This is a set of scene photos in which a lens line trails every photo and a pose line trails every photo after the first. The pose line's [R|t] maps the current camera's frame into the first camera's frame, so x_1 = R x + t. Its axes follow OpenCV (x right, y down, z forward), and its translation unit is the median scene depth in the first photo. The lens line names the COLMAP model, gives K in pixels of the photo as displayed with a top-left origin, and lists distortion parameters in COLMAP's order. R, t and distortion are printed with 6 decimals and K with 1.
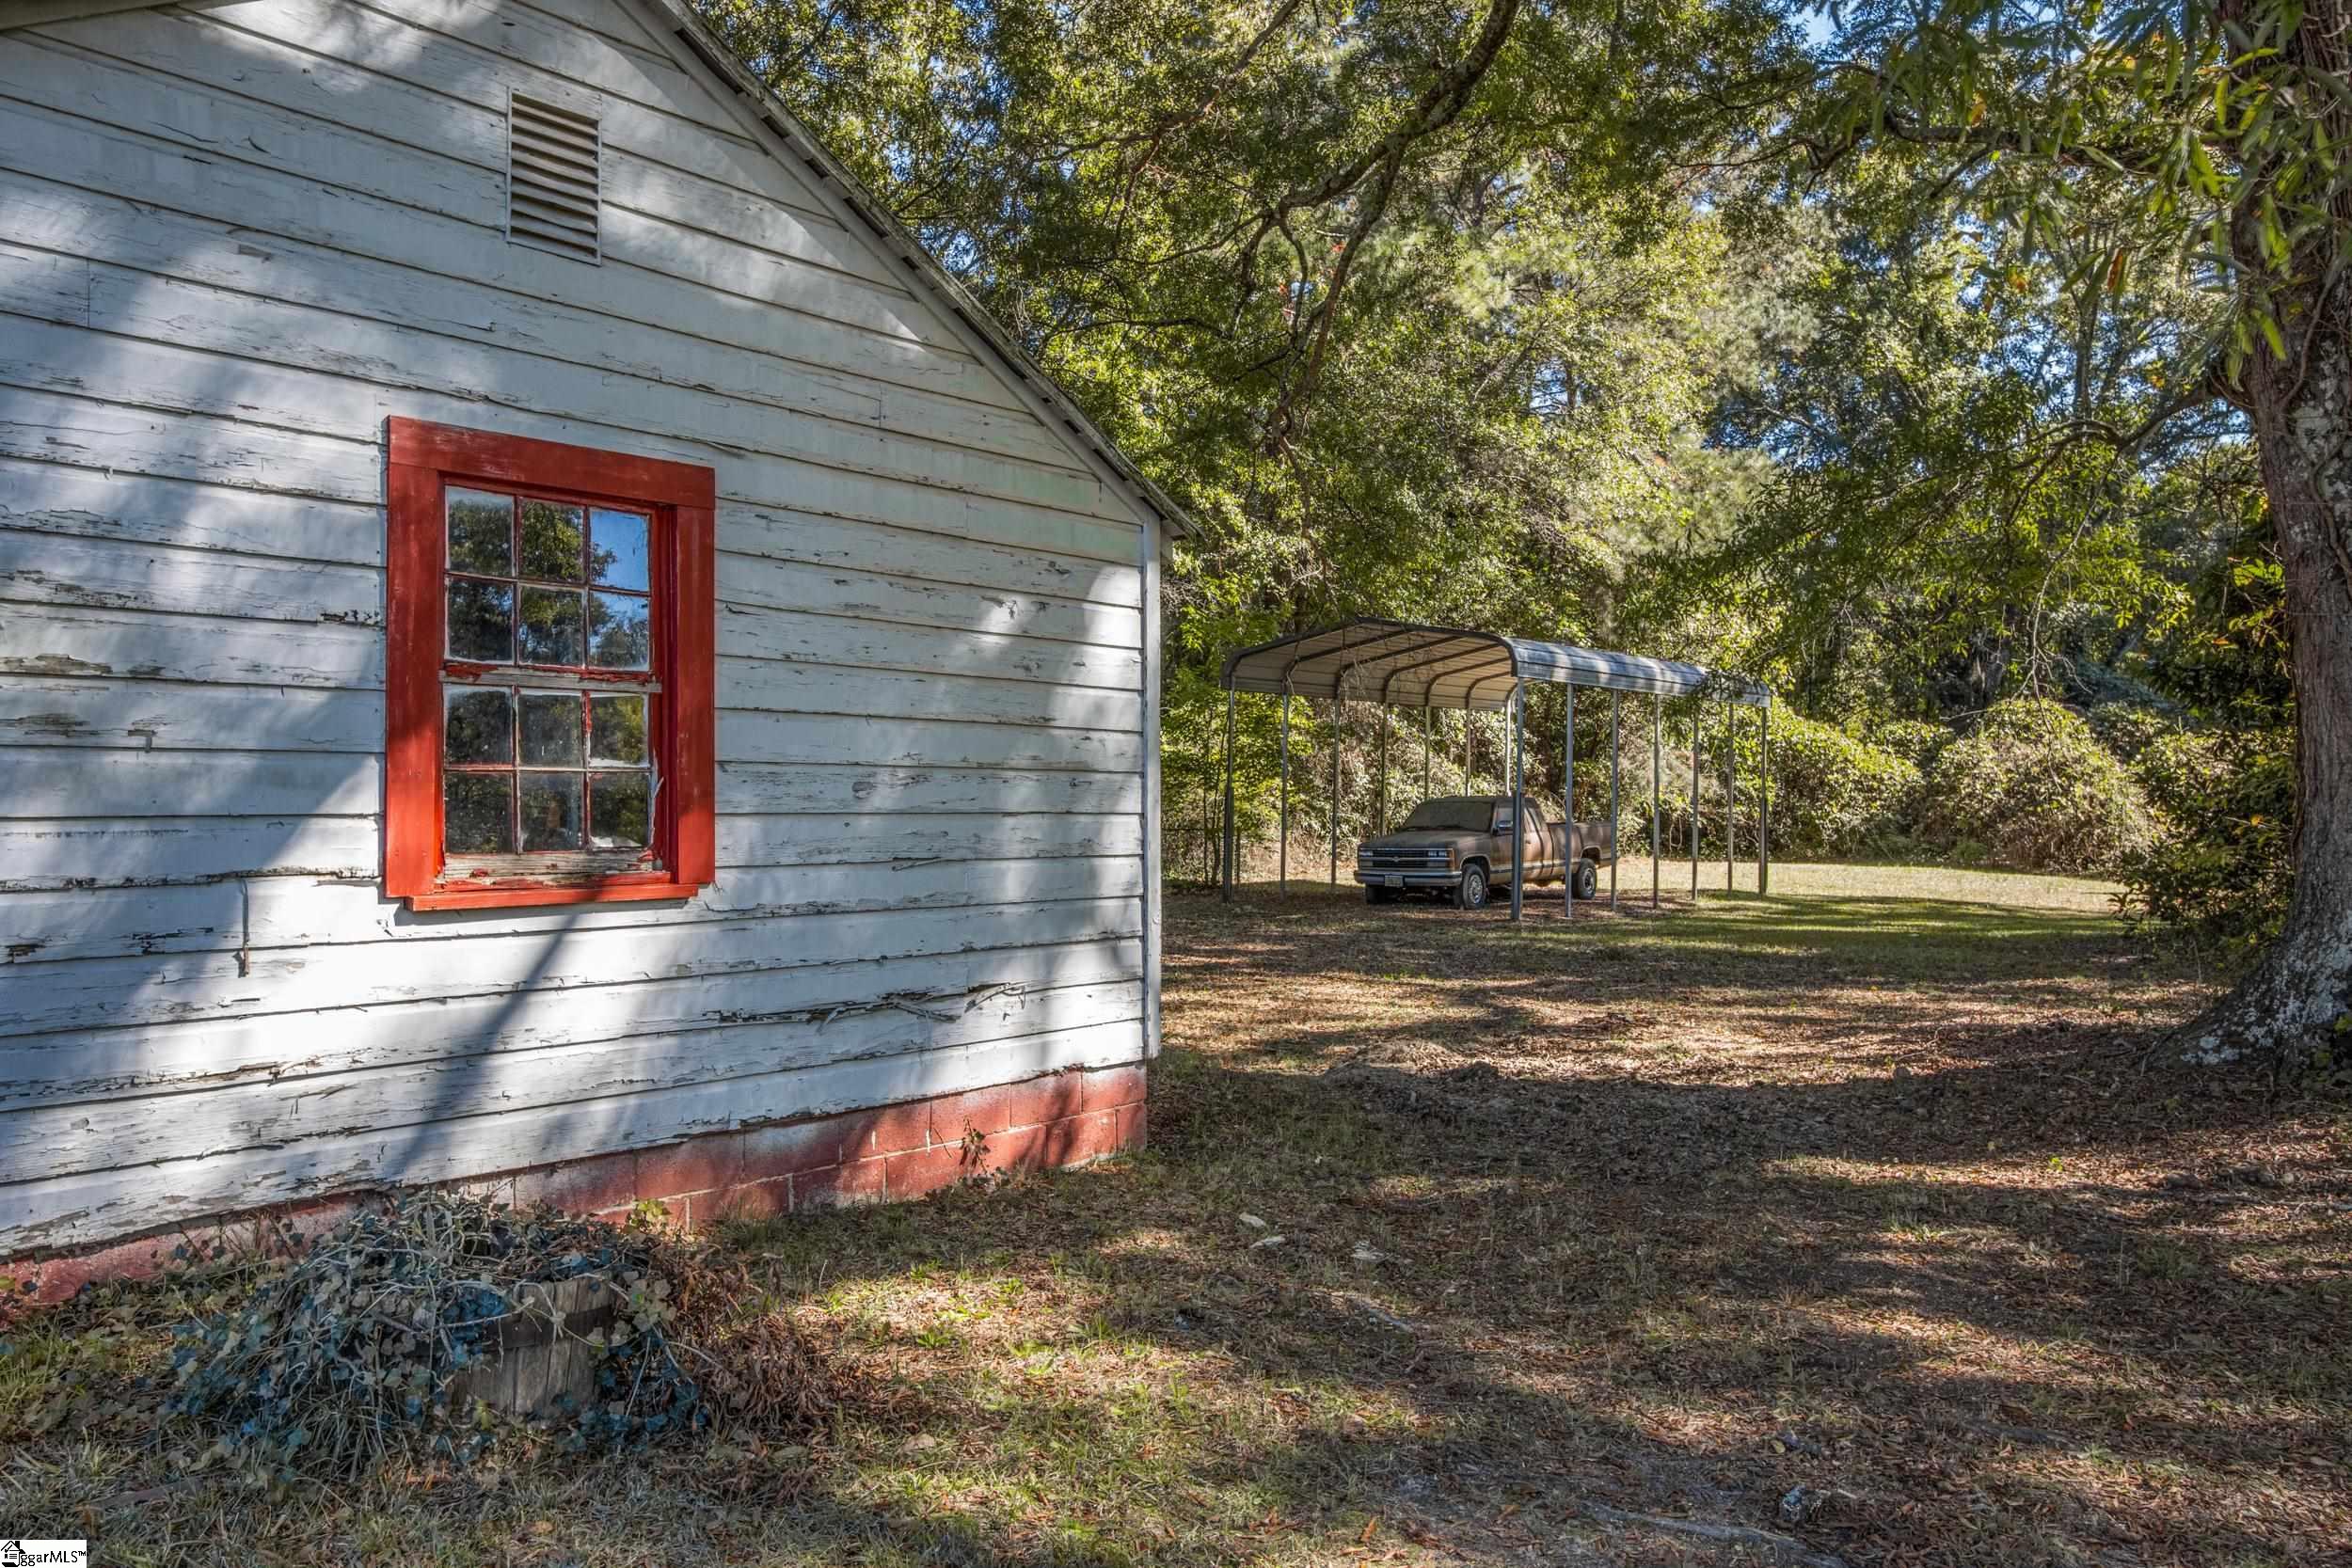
lens RADIAL K [[1696.0, 0, 1188.8], [0, 1696.0, 786.1], [0, 0, 1]] dist [-0.006677, 0.015297]
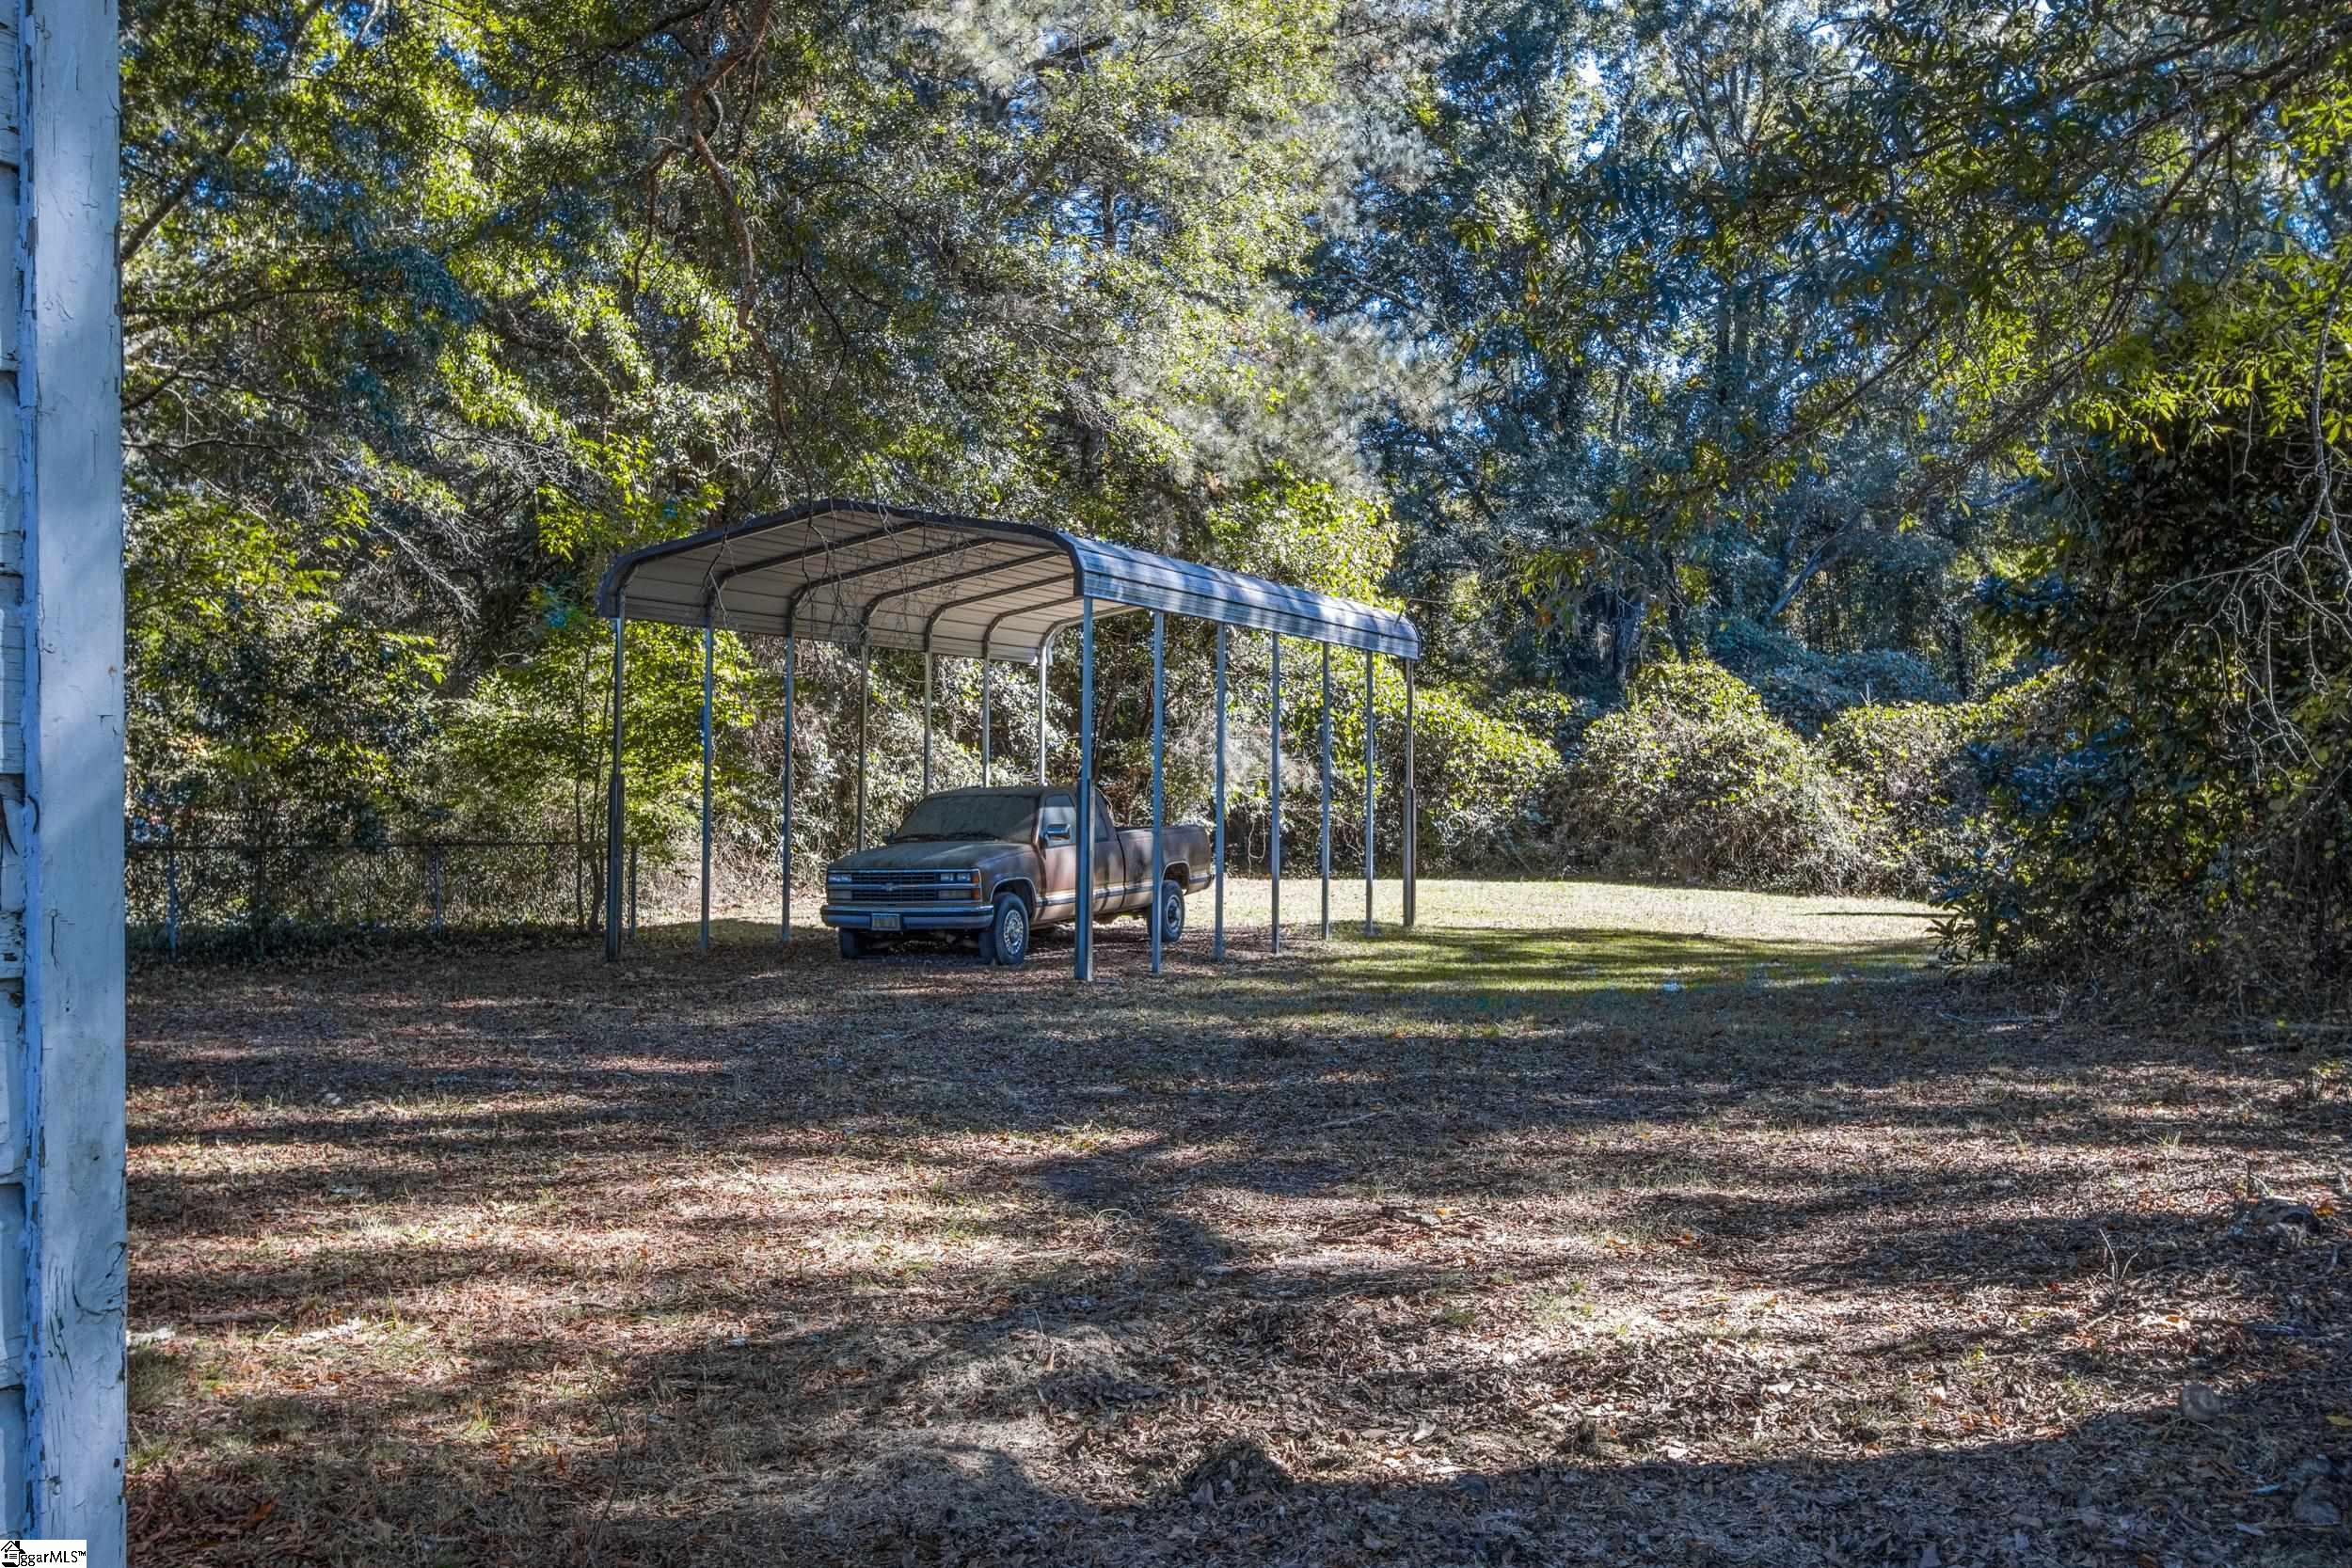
lens RADIAL K [[2164.9, 0, 1157.7], [0, 2164.9, 776.6], [0, 0, 1]] dist [-0.004076, 0.000000]
pose [[0.966003, -0.004125, 0.258499, 0.007751], [0.004989, 0.999984, -0.002685, 0.003210], [-0.258484, 0.003884, 0.966008, 0.134878]]
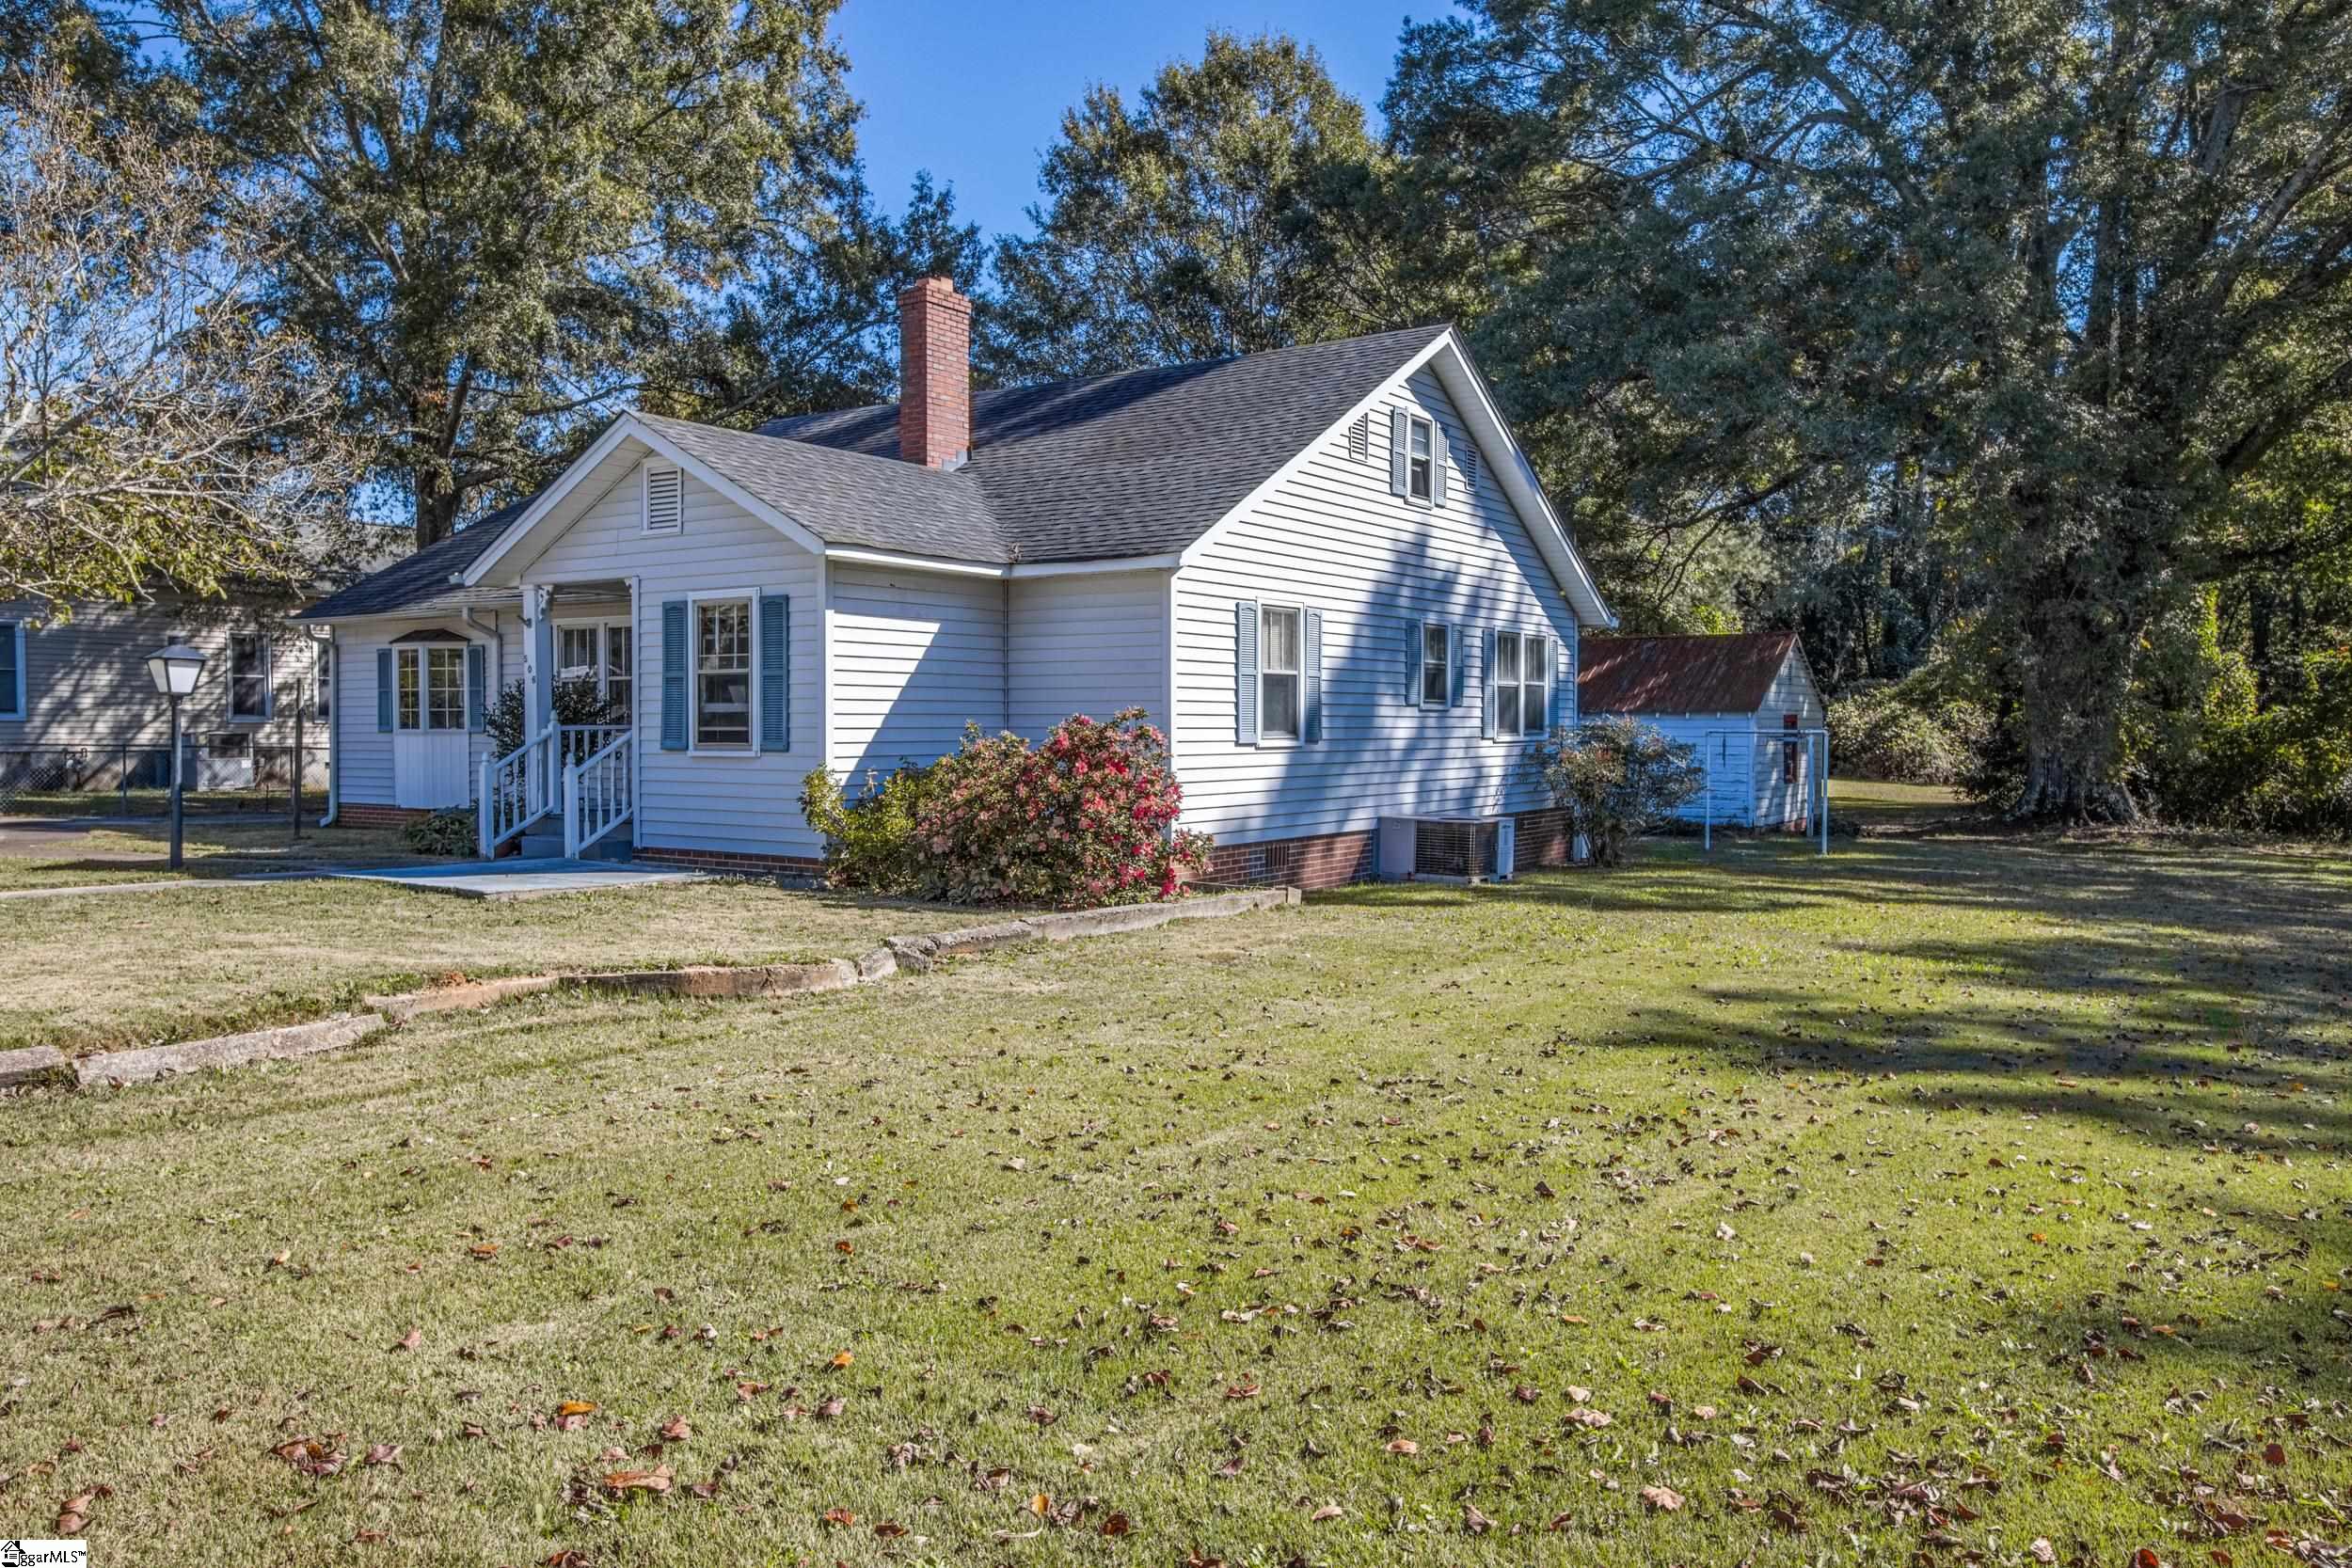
lens RADIAL K [[1696.0, 0, 1193.0], [0, 1696.0, 773.4], [0, 0, 1]] dist [-0.006677, 0.015297]
pose [[0.992133, -0.012451, 0.124564, -0.471524], [0.007793, 0.999255, 0.037811, -0.033368], [-0.124942, -0.036542, 0.991491, -0.715488]]
